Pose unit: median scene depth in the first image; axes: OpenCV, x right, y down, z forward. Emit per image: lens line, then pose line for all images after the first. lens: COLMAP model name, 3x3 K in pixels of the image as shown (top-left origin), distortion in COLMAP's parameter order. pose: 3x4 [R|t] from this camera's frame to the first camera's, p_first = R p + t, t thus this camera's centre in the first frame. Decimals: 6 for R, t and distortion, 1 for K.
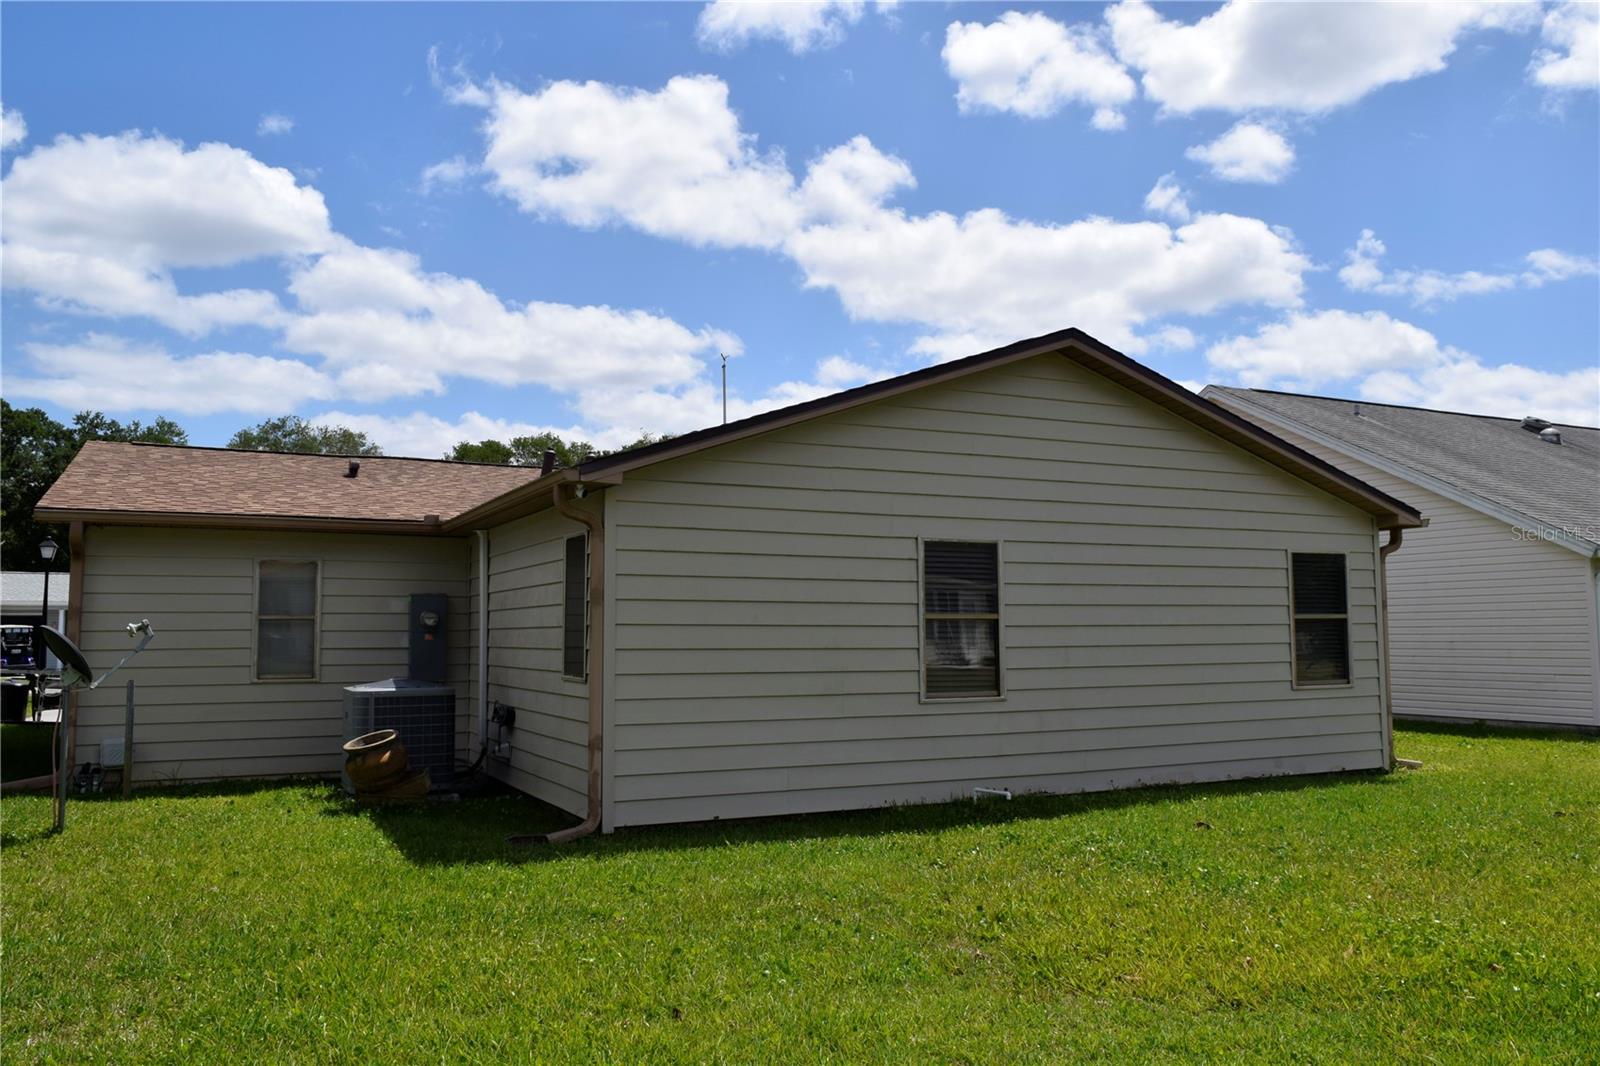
lens RADIAL K [[1237.8, 0, 789.1], [0, 1237.8, 534.3], [0, 0, 1]] dist [-0.016613, 0.004602]
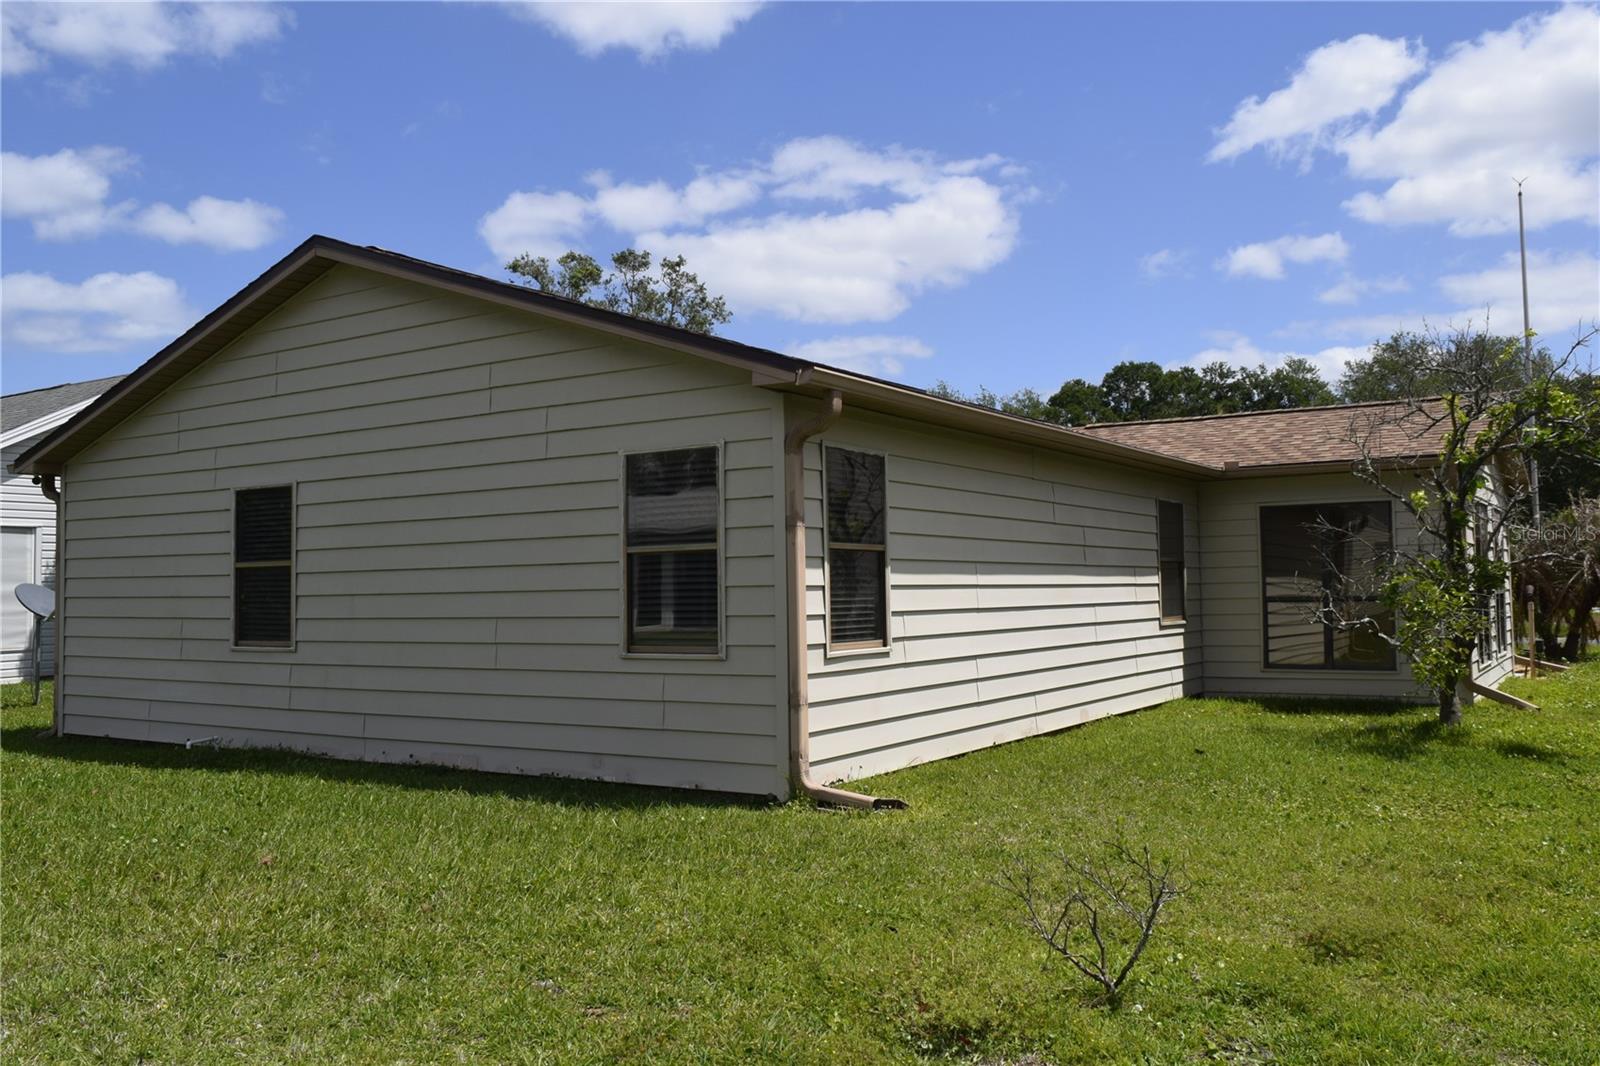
lens RADIAL K [[1350.7, 0, 800.0], [0, 1350.7, 533.0], [0, 0, 1]] dist [0.020029, 0.008702]
pose [[0.486596, -0.040353, -0.872694, 1.220917], [0.081040, 0.996710, -0.000901, 0.073381], [0.869860, -0.070285, 0.488266, 0.805883]]
